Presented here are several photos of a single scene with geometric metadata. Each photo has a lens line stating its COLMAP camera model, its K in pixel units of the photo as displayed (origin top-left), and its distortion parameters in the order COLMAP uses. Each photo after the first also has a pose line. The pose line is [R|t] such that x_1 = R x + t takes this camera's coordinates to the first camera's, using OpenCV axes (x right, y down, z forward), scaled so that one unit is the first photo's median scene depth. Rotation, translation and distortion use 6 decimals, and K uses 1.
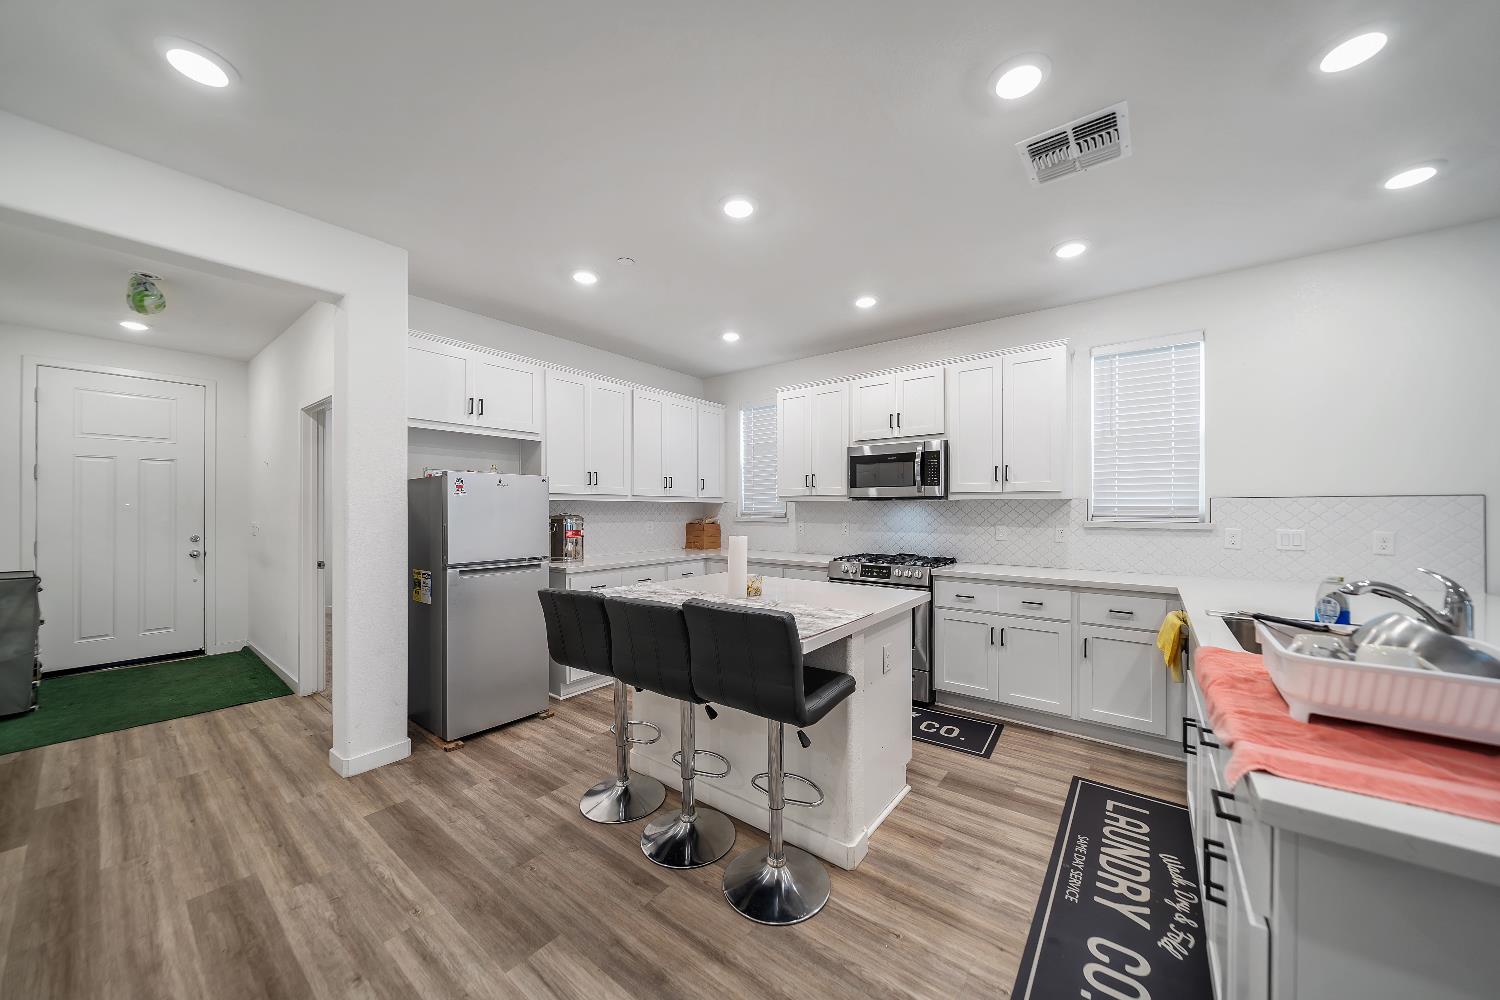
lens RADIAL K [[517.3, 0, 752.9], [0, 517.3, 507.5], [0, 0, 1]] dist [-0.006036, -0.000042]
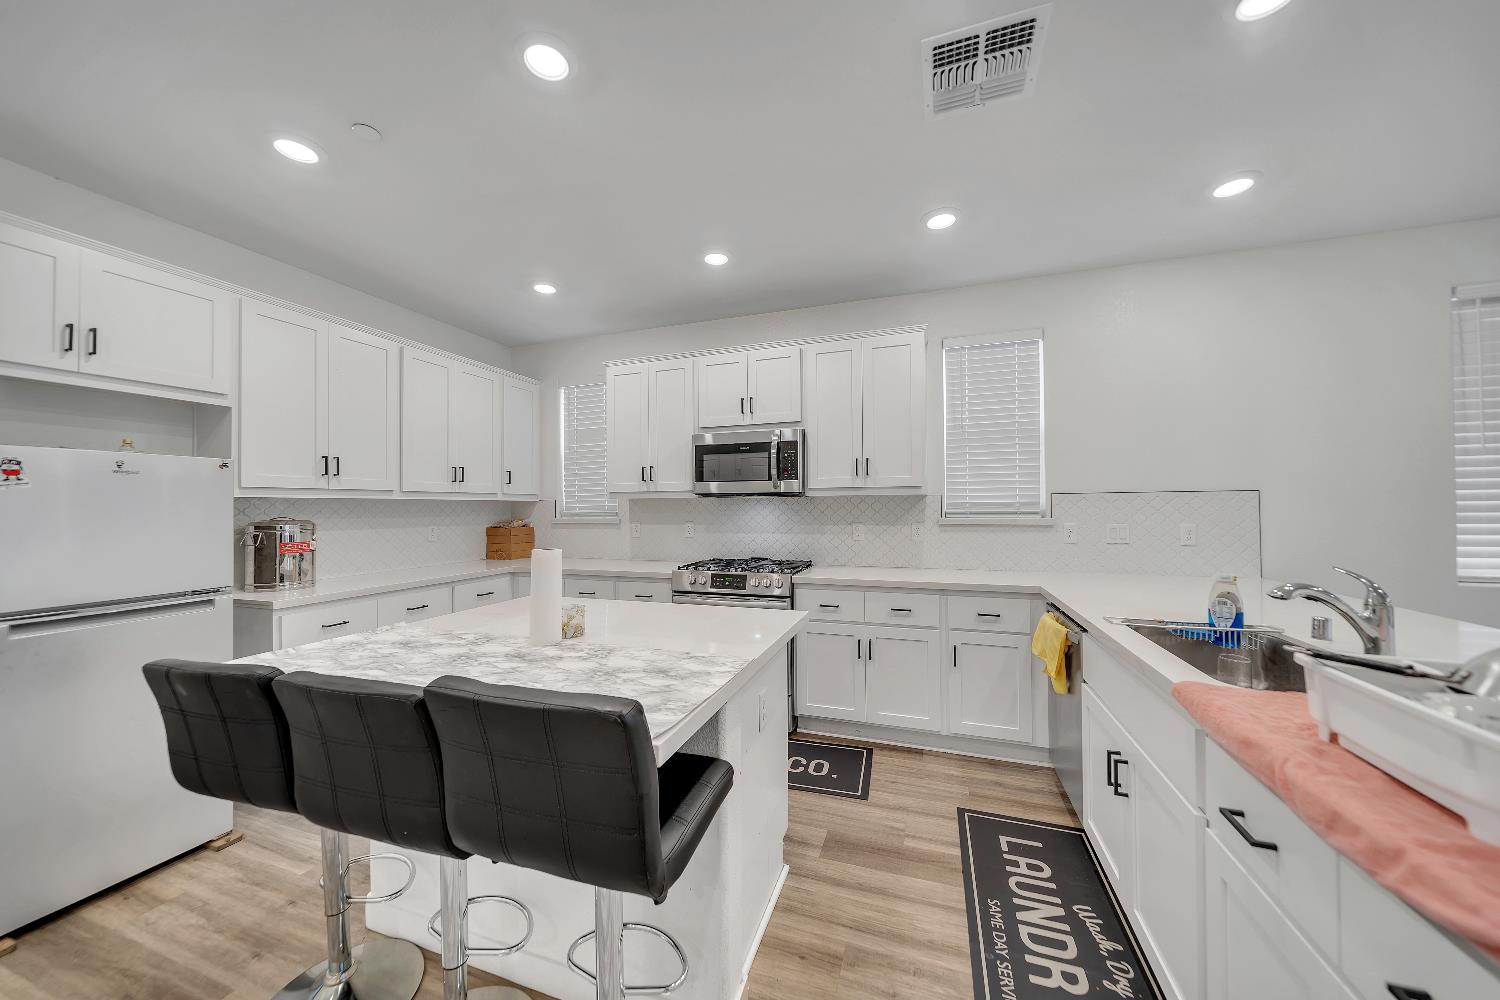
lens RADIAL K [[517.8, 0, 750.9], [0, 517.8, 499.7], [0, 0, 1]] dist [-0.003699, -0.000048]
pose [[0.949326, -0.003625, 0.314274, 0.008578], [0.007410, 0.999914, -0.010852, 0.000406], [-0.314207, 0.012631, 0.949270, 0.218582]]
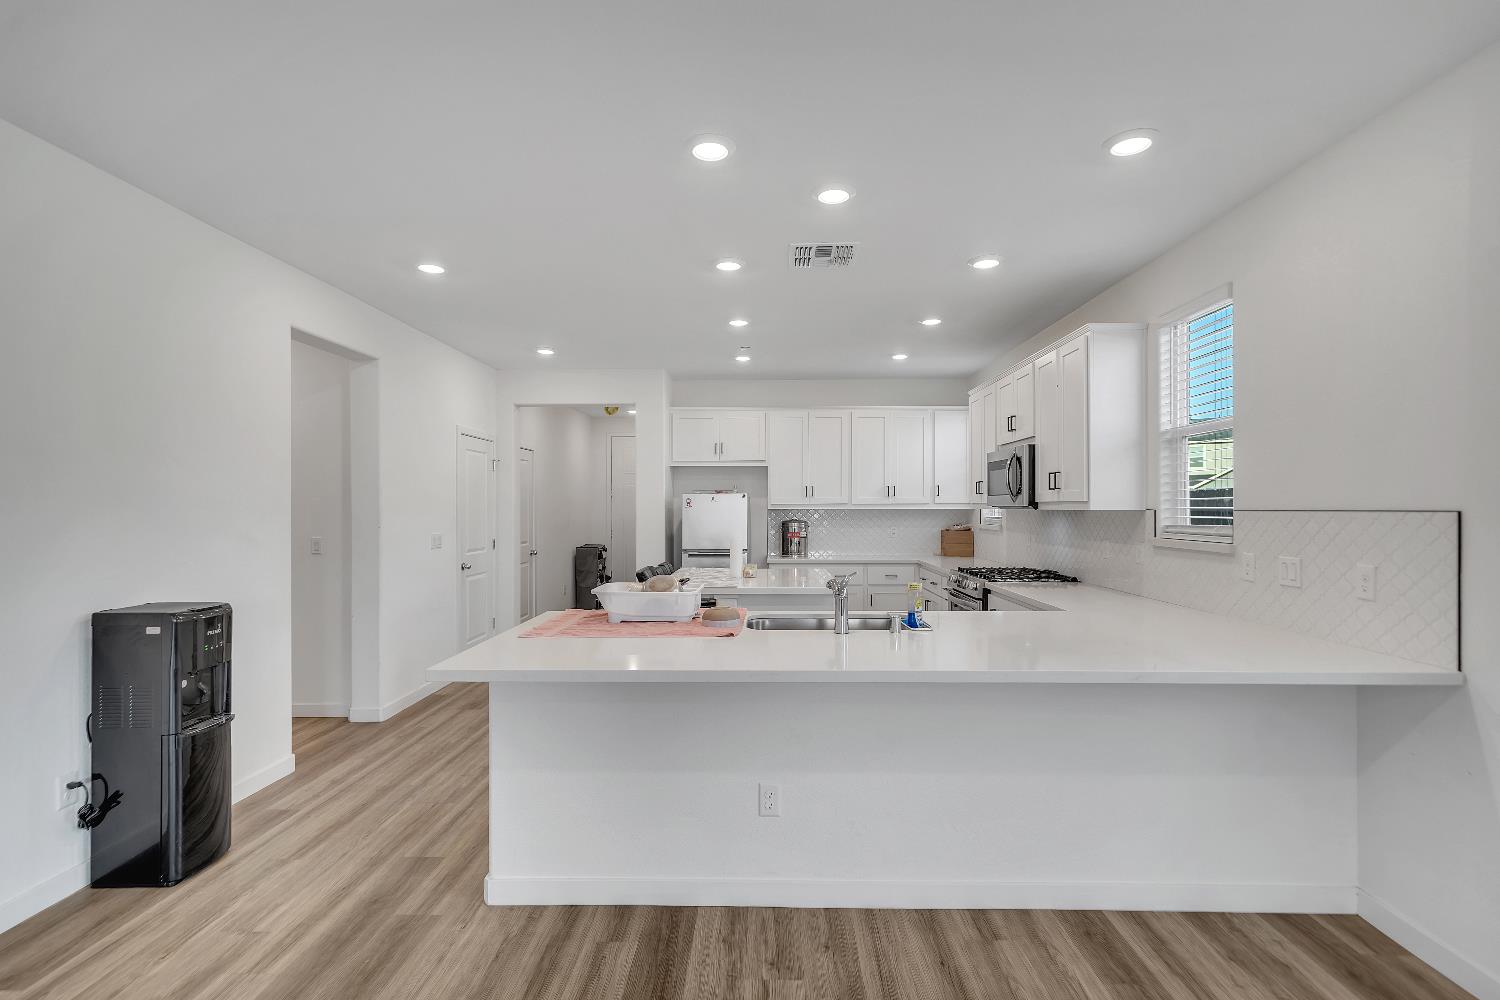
lens RADIAL K [[701.0, 0, 750.0], [0, 701.0, 500.0], [0, 0, 1]] dist [-0.001299, 0.000066]
pose [[0.588178, -0.009711, -0.808673, 1.282661], [0.004083, 0.999951, -0.009039, -0.027128], [0.808721, 0.002015, 0.588189, -0.150447]]
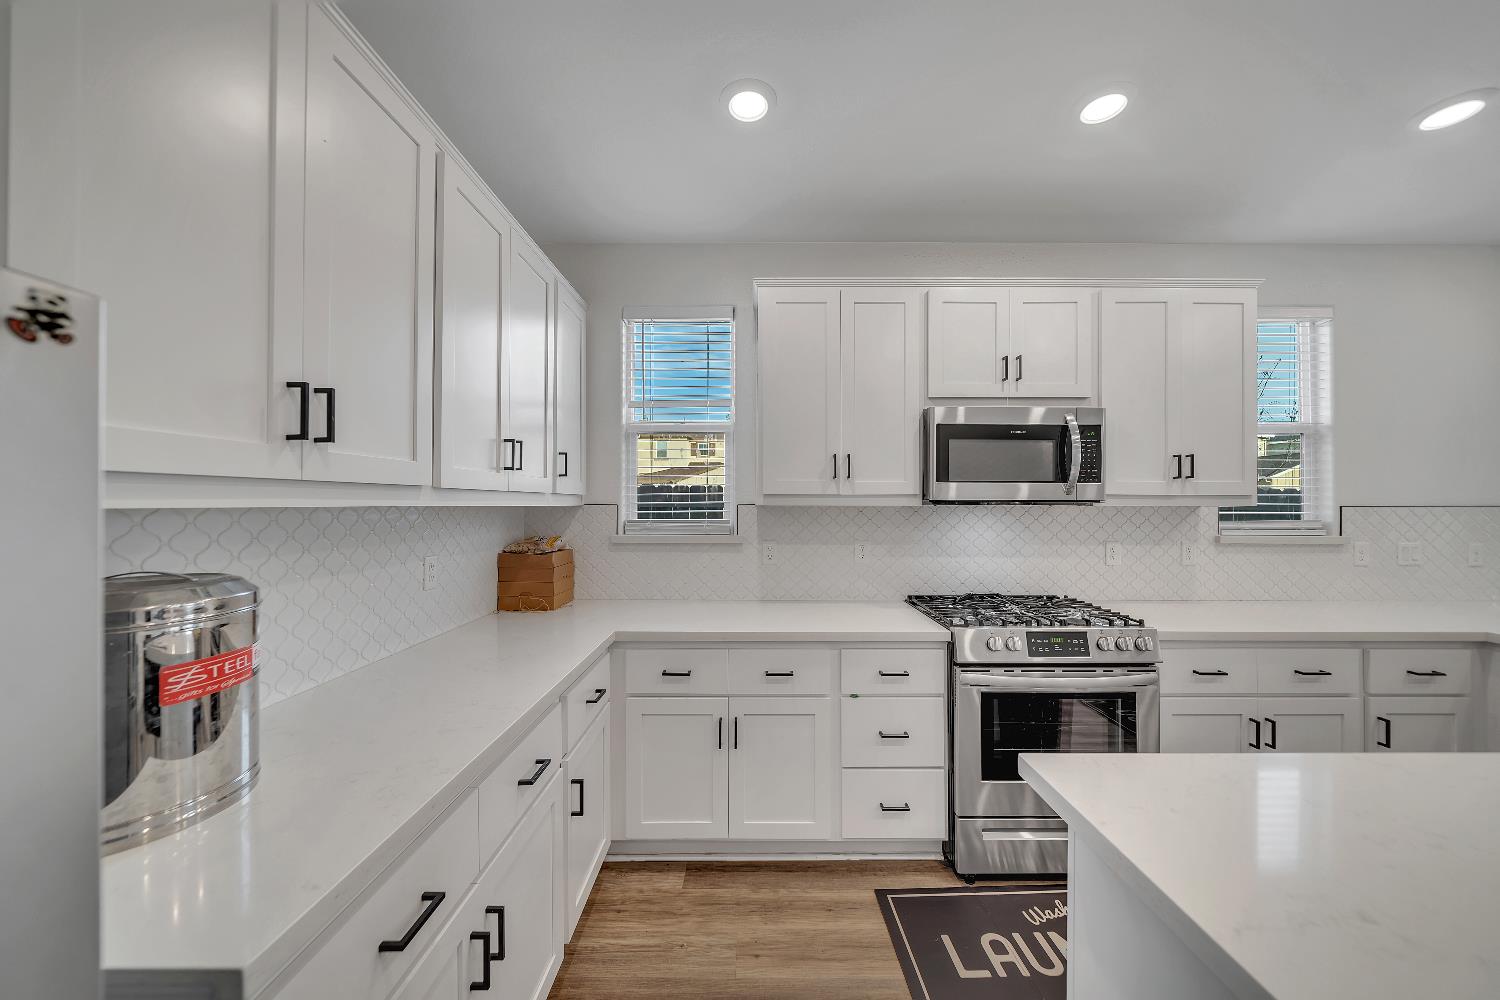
lens RADIAL K [[515.6, 0, 751.5], [0, 515.6, 500.9], [0, 0, 1]] dist [-0.004695, -0.000059]
pose [[0.796746, 0.004580, 0.604298, -0.382323], [-0.002420, 0.999987, -0.004387, -0.020679], [-0.604310, 0.002033, 0.796747, 0.907237]]
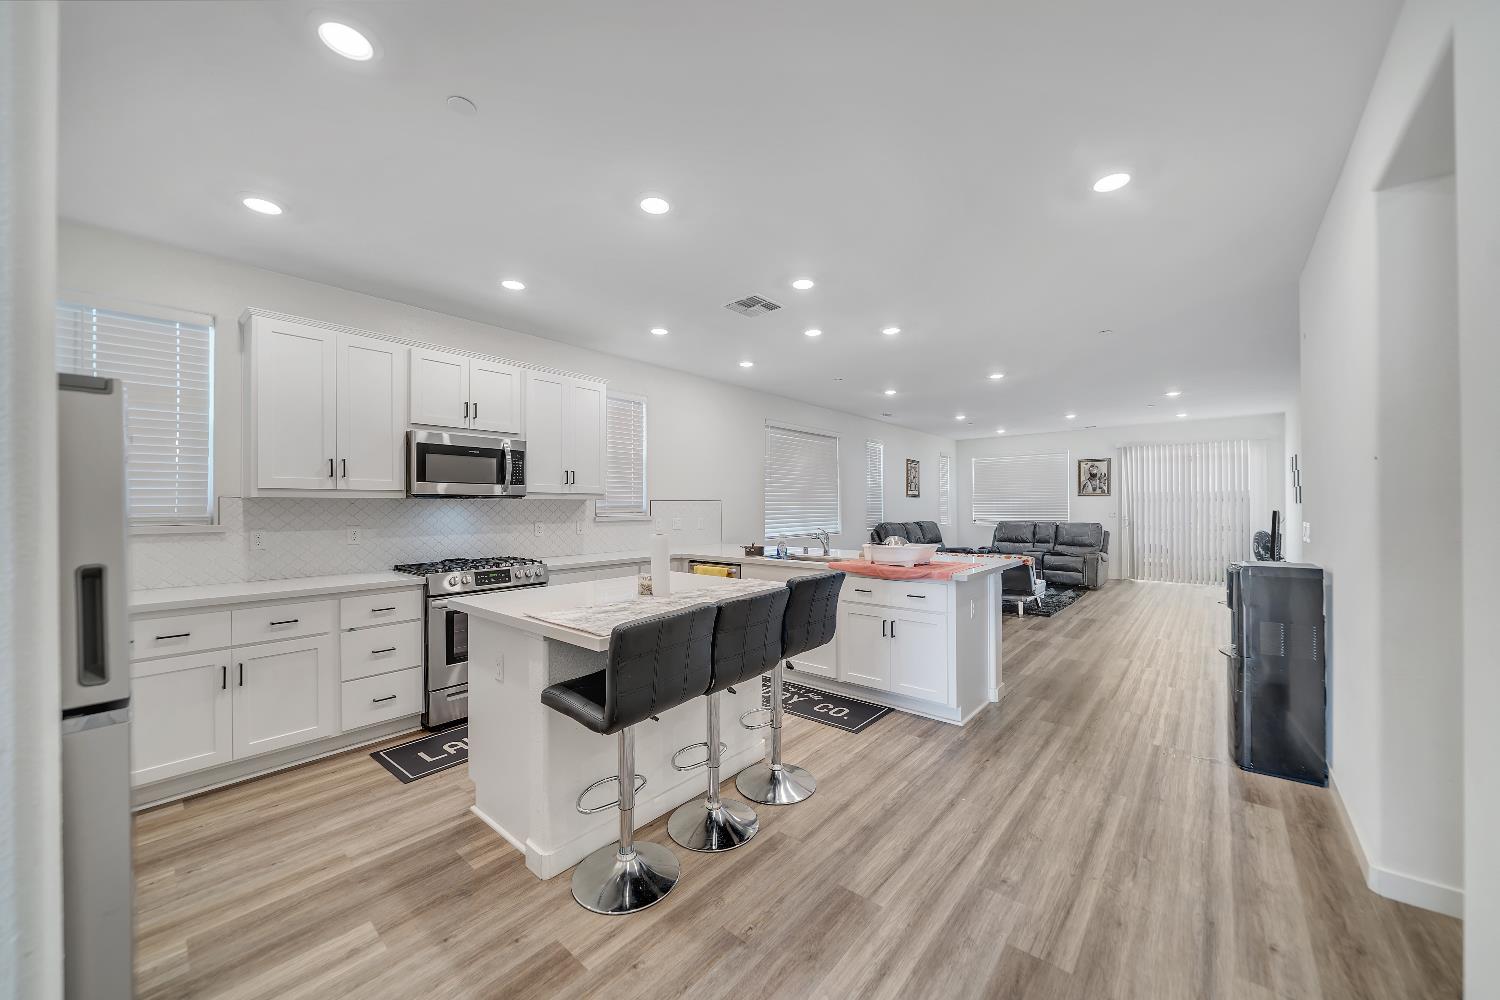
lens RADIAL K [[546.3, 0, 750.8], [0, 546.3, 504.9], [0, 0, 1]] dist [-0.000063, 0.000037]
pose [[0.053941, 0.001716, 0.998543, -0.819817], [0.002514, 0.999995, -0.001854, -0.000030], [-0.998541, 0.002611, 0.053936, 0.582659]]
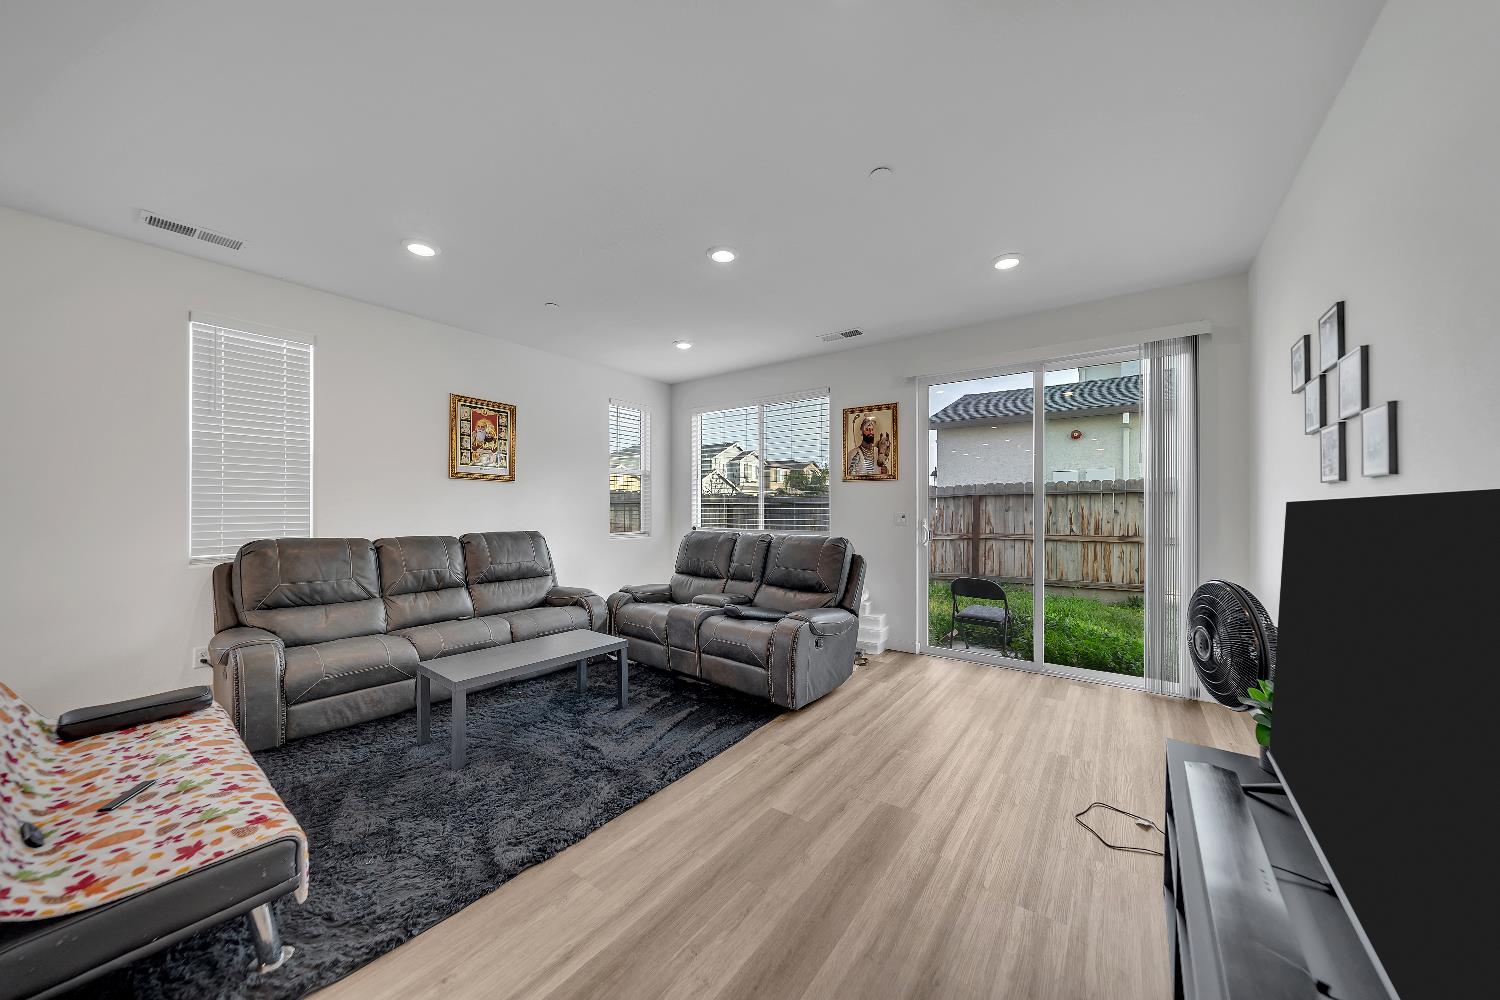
lens RADIAL K [[517.3, 0, 752.9], [0, 517.3, 507.5], [0, 0, 1]] dist [-0.006036, -0.000042]
pose [[-0.025601, 0.000782, 0.999672, 1.023807], [-0.000653, 0.999999, -0.000799, 0.025460], [-0.999672, -0.000673, -0.025600, -0.898057]]
